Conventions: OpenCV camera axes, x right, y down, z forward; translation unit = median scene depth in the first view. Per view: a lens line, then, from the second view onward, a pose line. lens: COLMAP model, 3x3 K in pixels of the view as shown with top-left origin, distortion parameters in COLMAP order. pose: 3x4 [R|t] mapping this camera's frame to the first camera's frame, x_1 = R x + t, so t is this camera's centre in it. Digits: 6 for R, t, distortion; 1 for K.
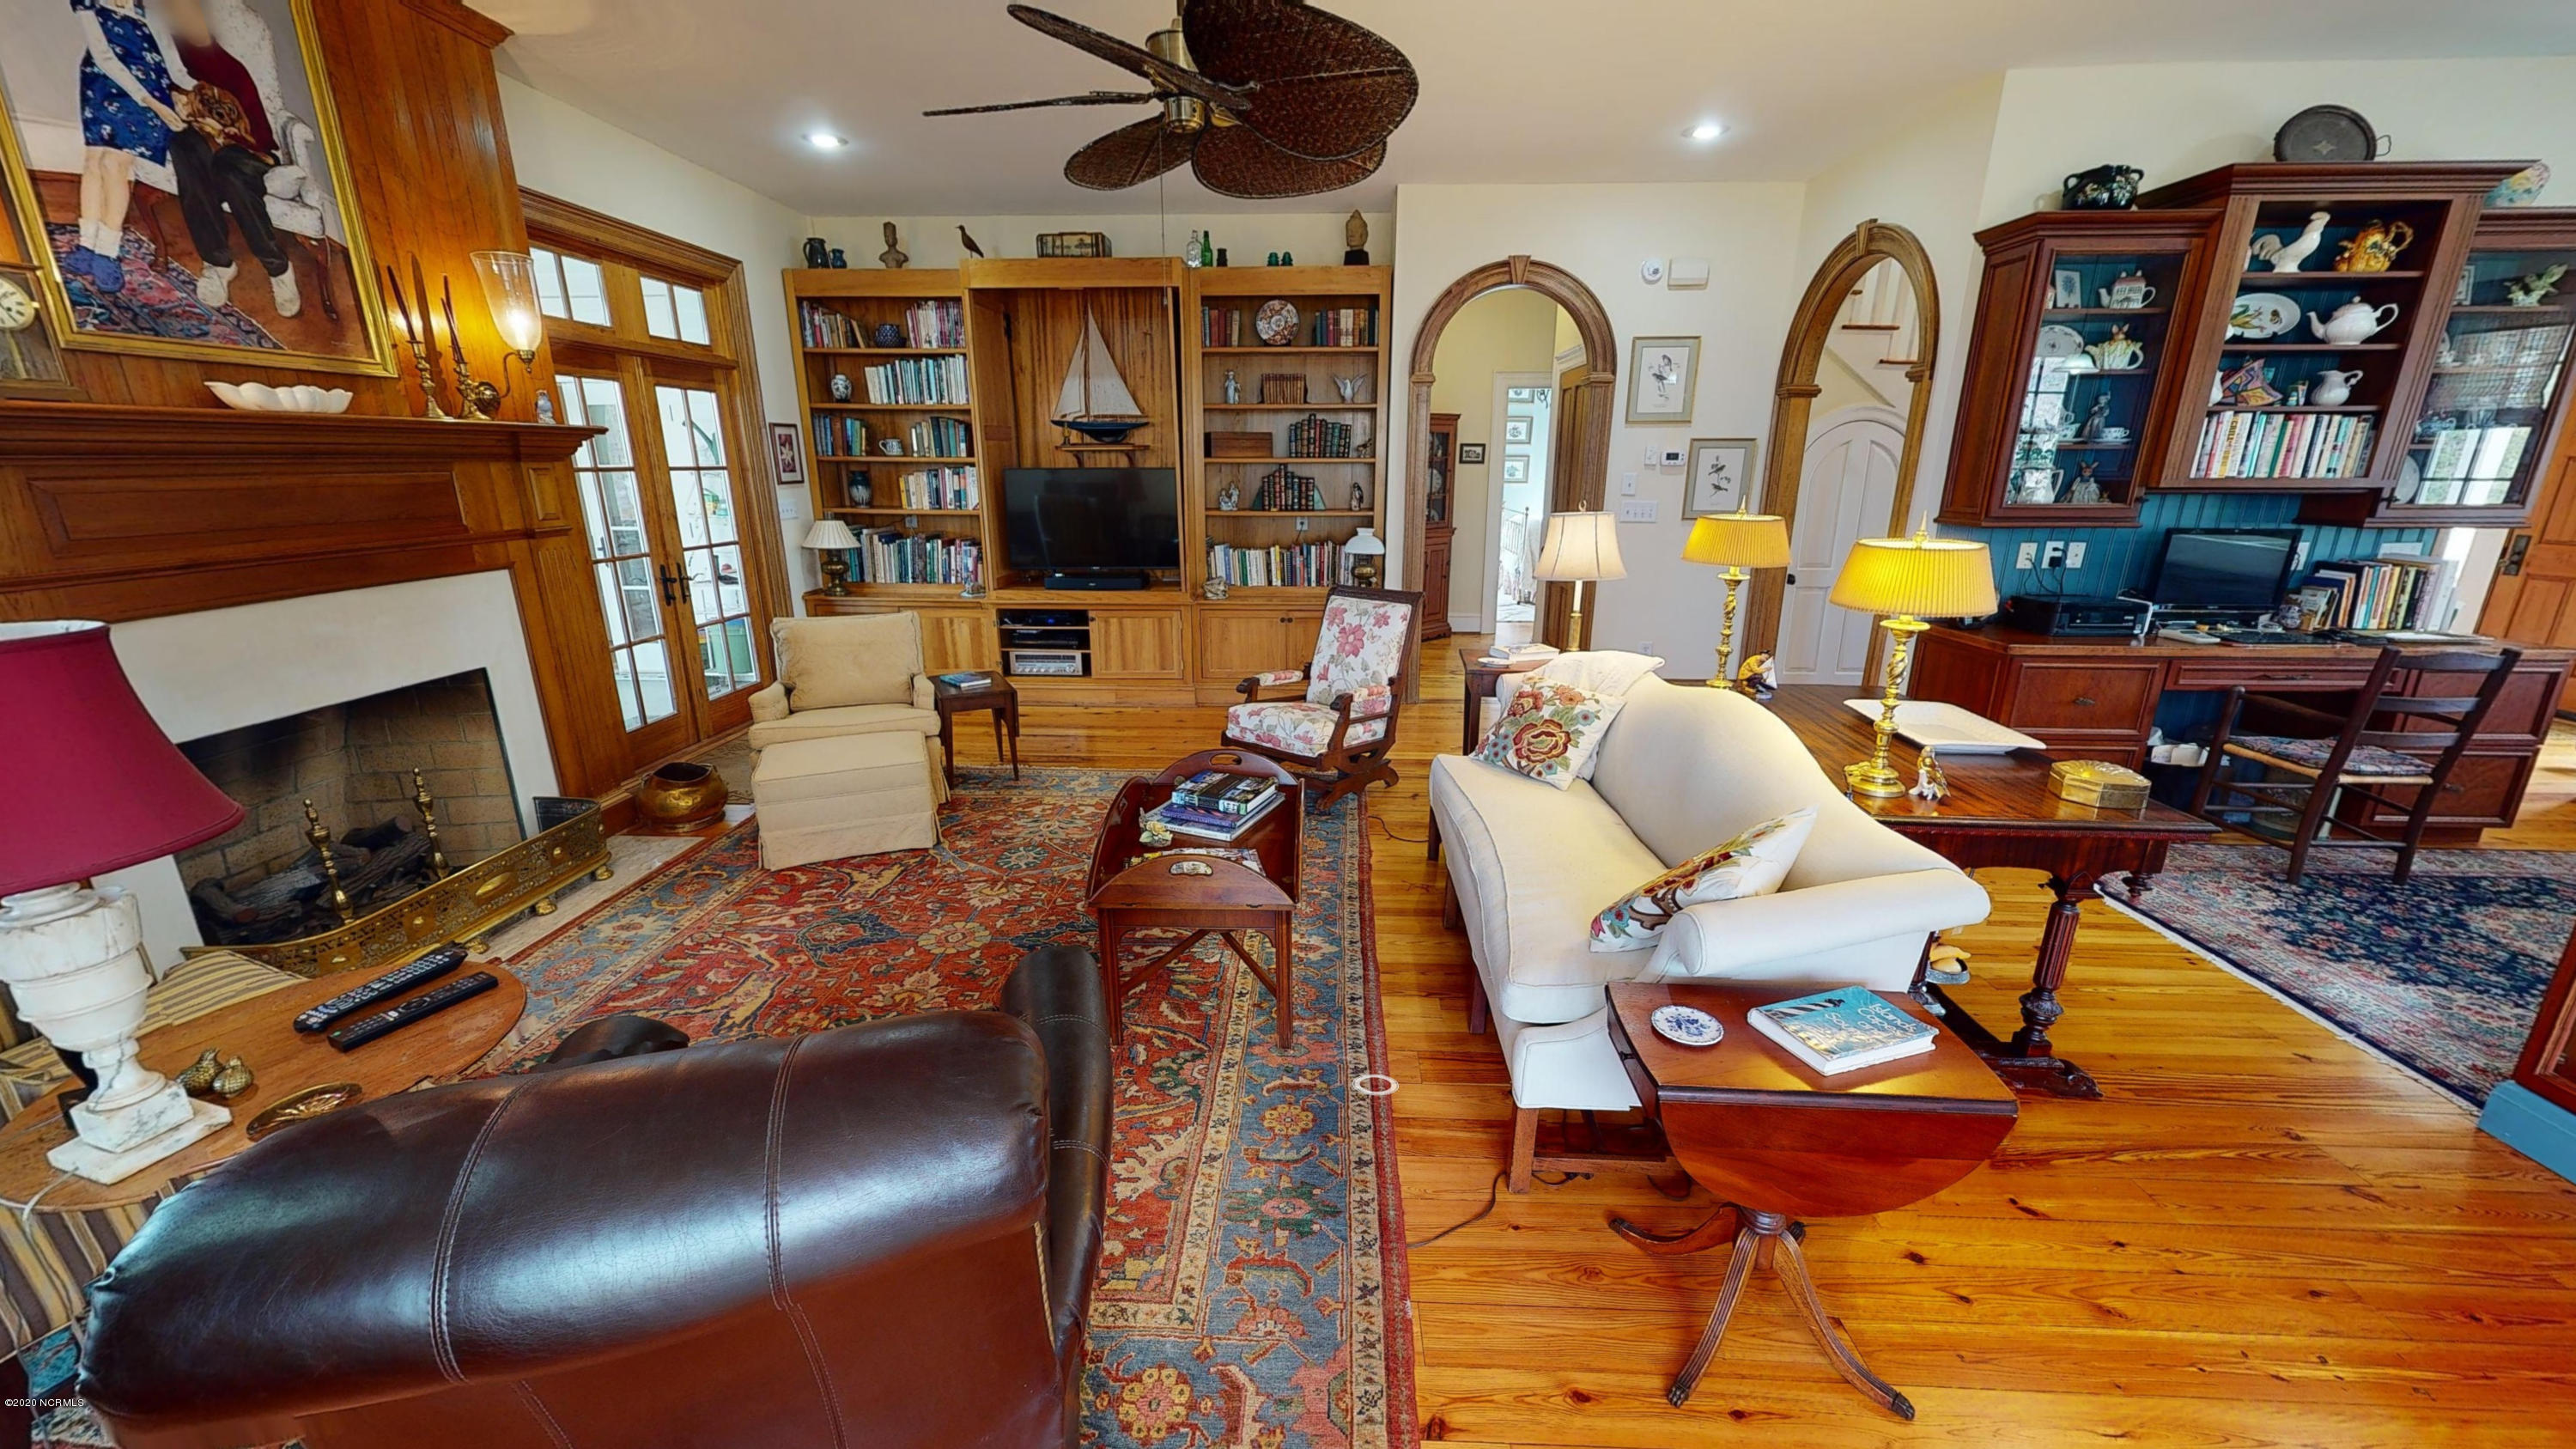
lens RADIAL K [[943.1, 0, 1288.1], [0, 943.1, 726.1], [0, 0, 1]] dist [0.004573, -0.001119]
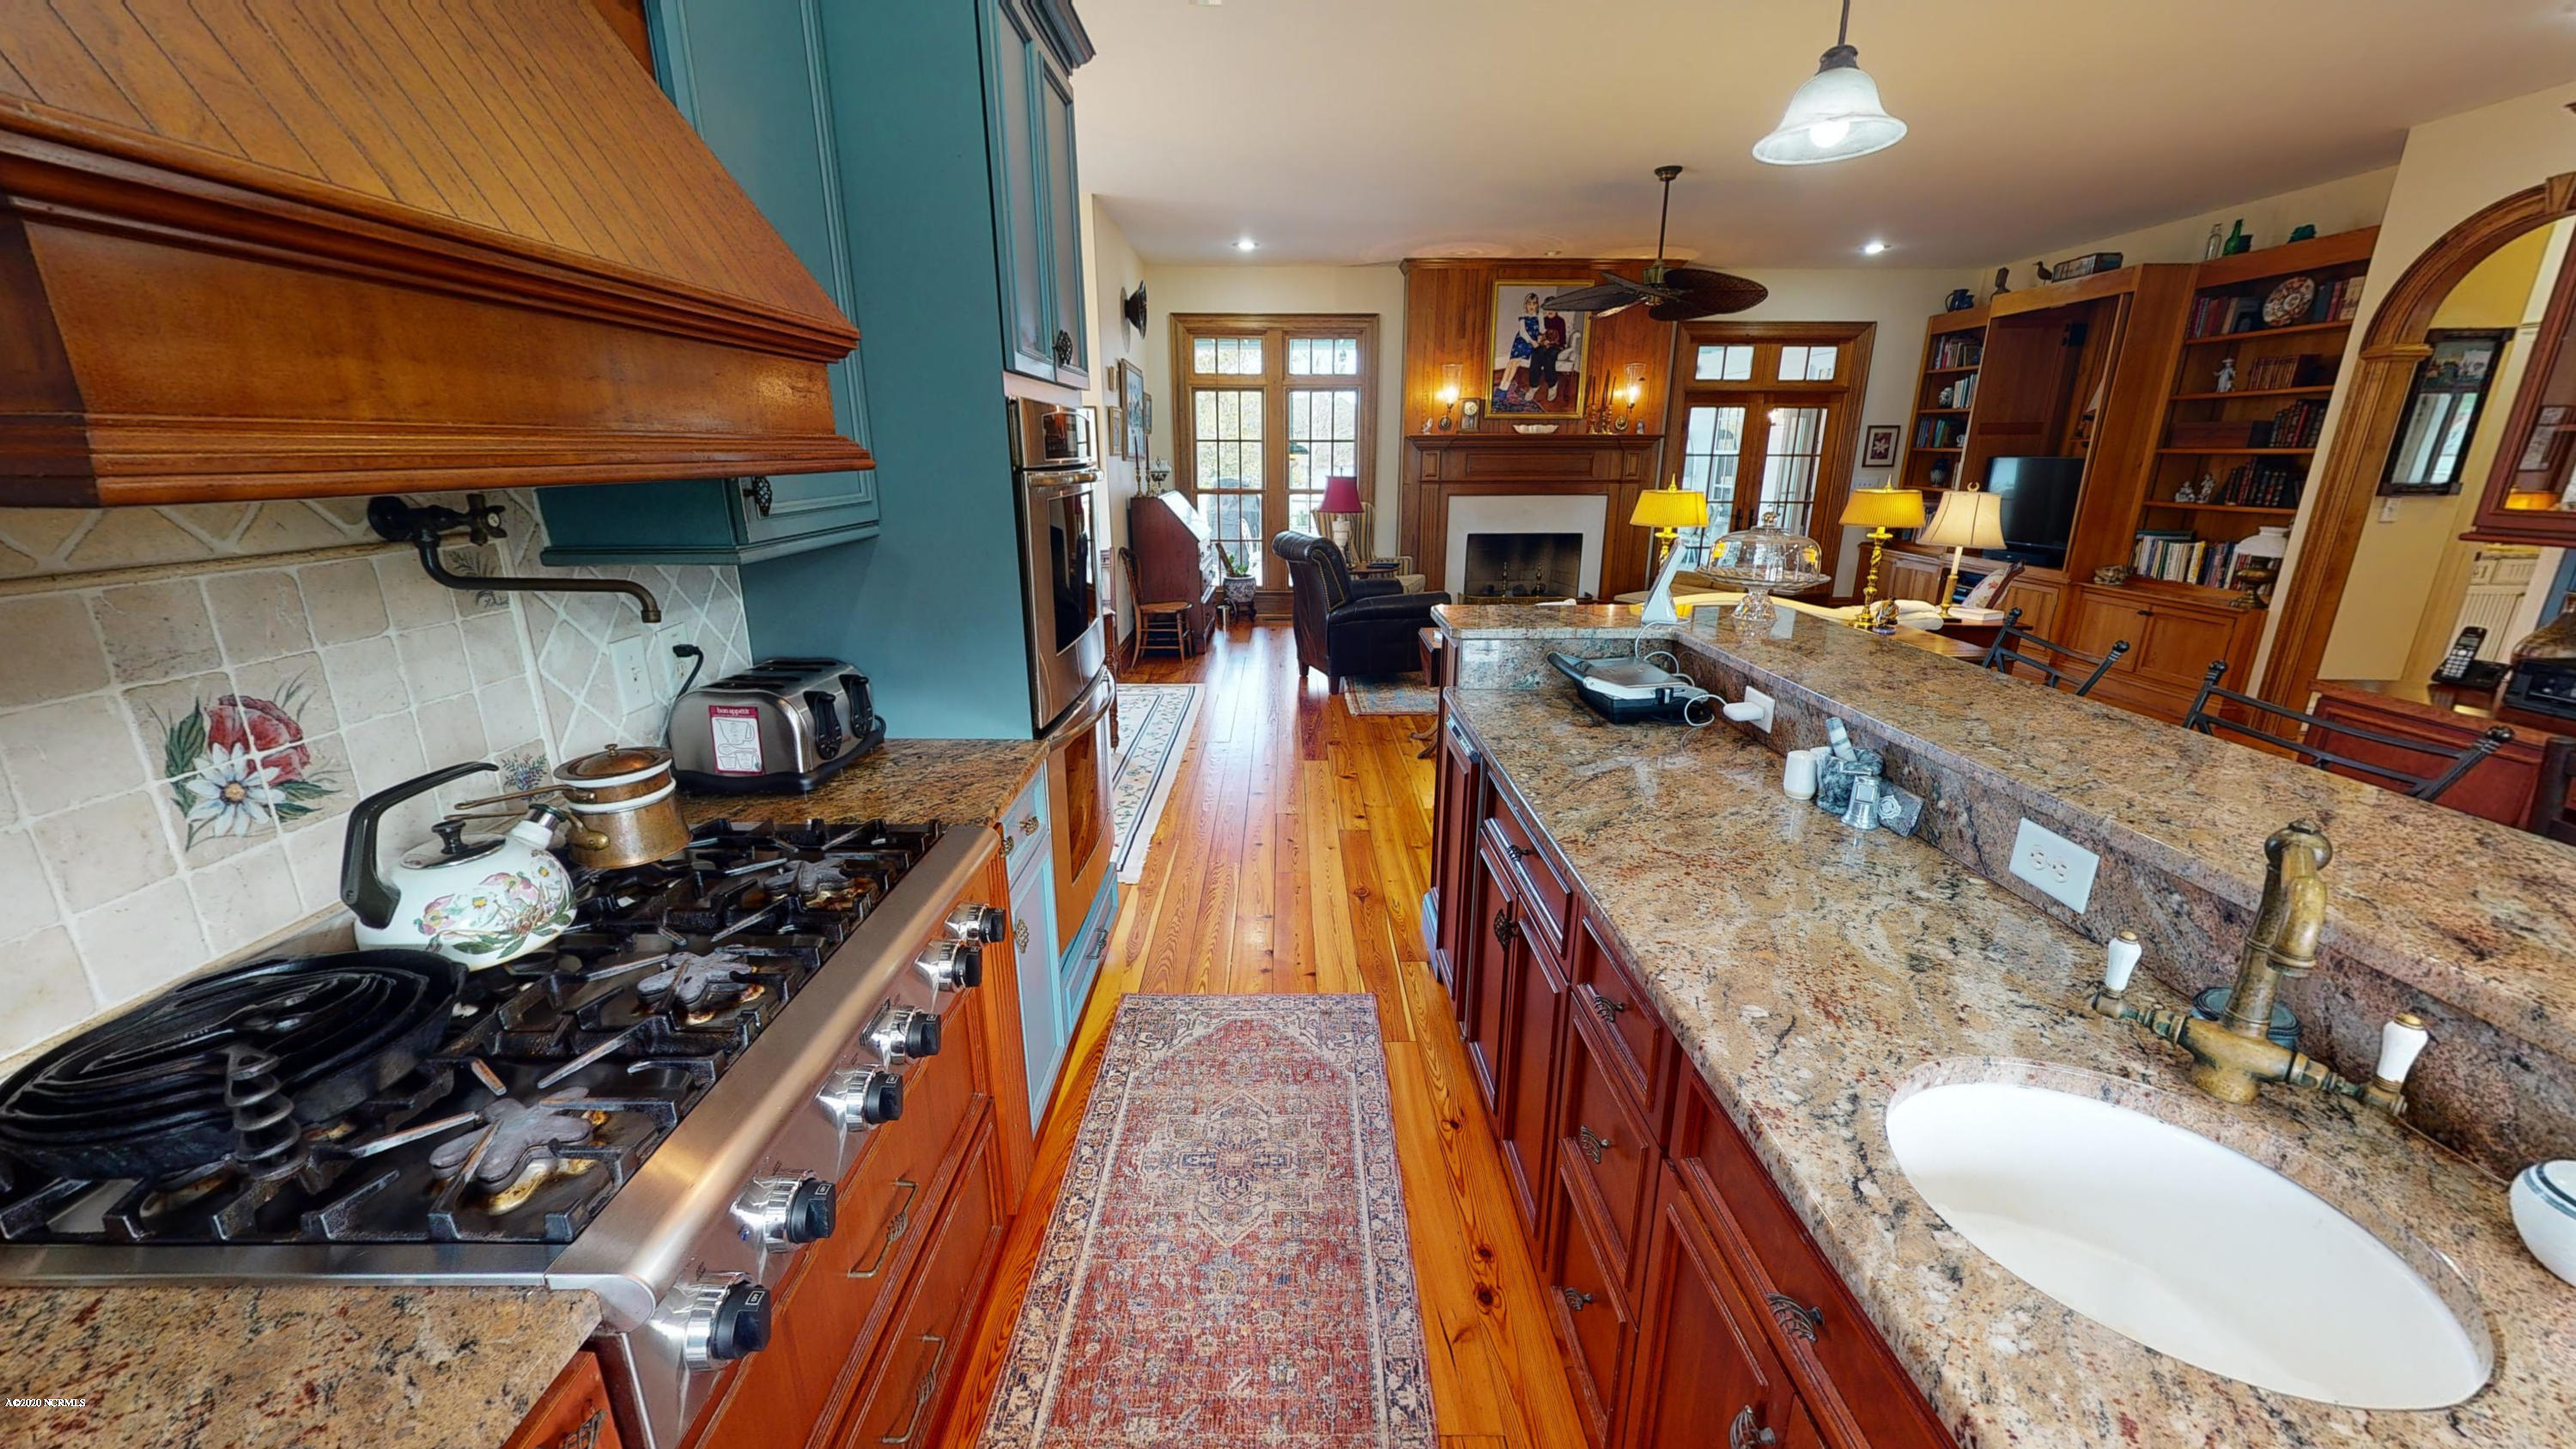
lens RADIAL K [[943.1, 0, 1284.0], [0, 943.1, 714.5], [0, 0, 1]] dist [0.004573, -0.001119]
pose [[0.039831, 0.268875, -0.962351, 0.959777], [-0.275701, 0.928685, 0.248058, -0.011410], [0.960418, 0.255441, 0.111119, 0.057528]]
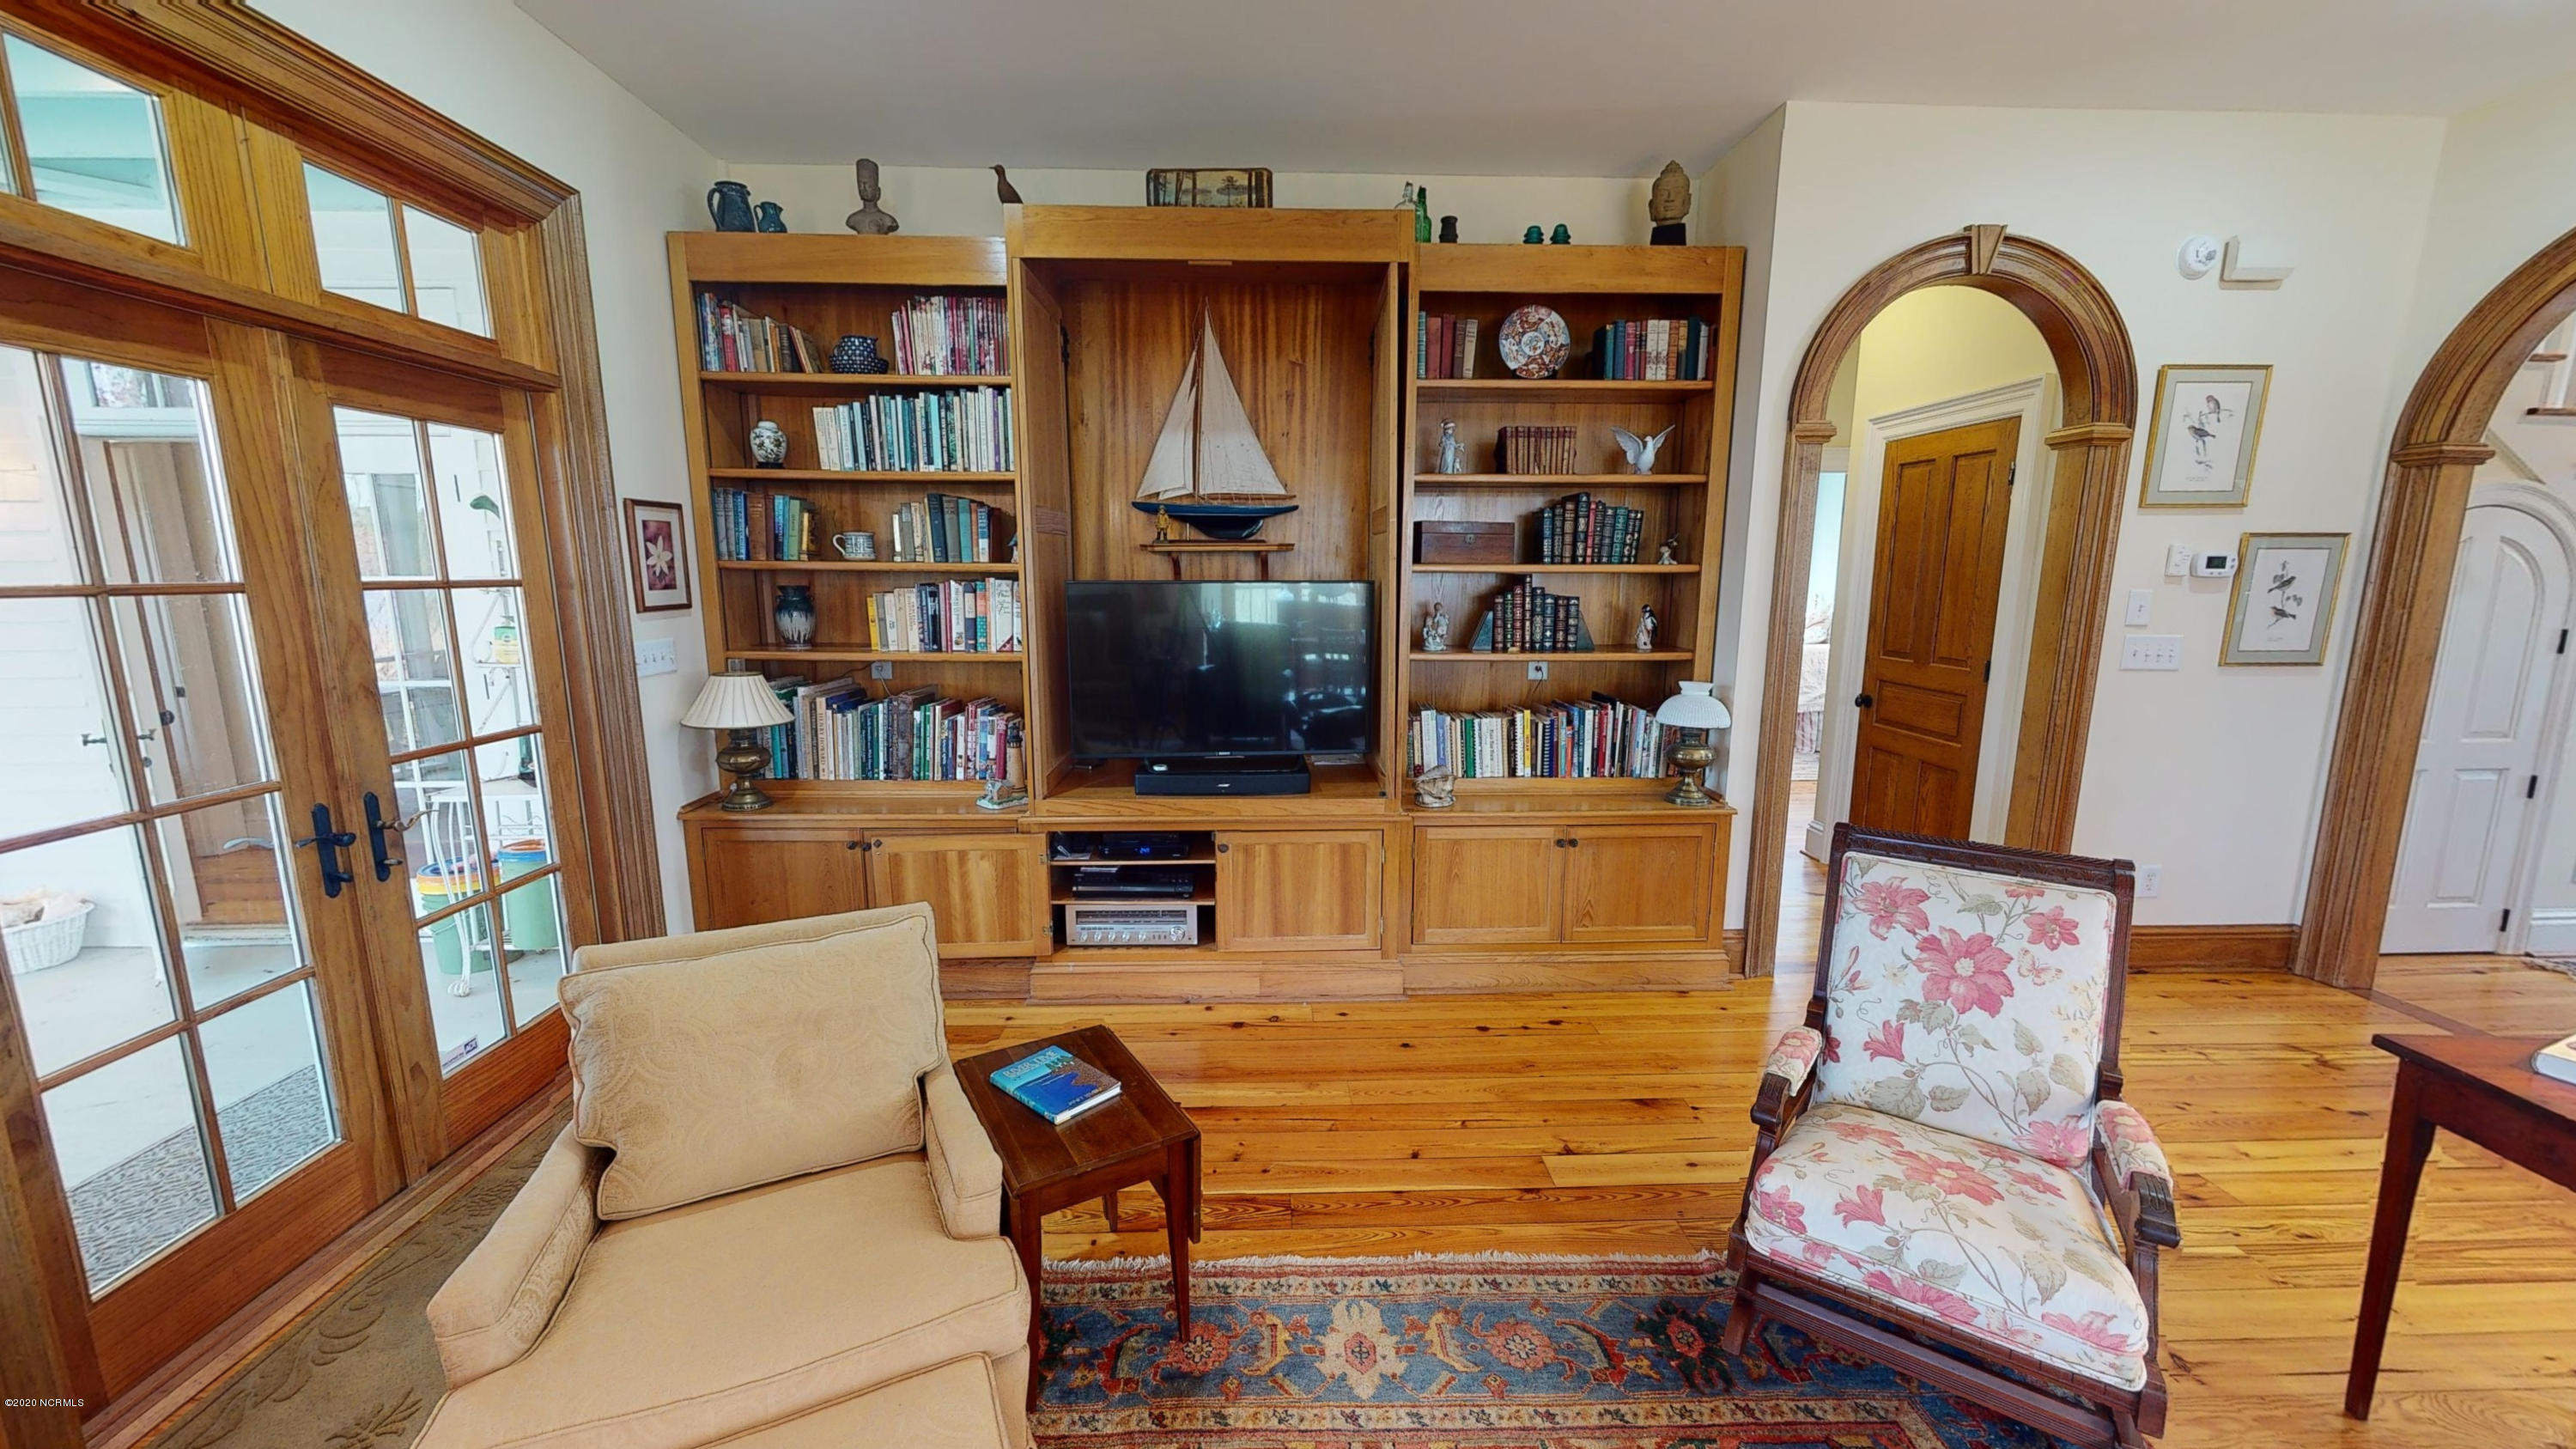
lens RADIAL K [[943.1, 0, 1290.3], [0, 943.1, 730.0], [0, 0, 1]] dist [0.004573, -0.001119]
pose [[0.997070, -0.012283, 0.075504, -0.214415], [0.020164, 0.994318, -0.104521, -0.126689], [-0.073791, 0.105737, 0.991652, 0.451738]]
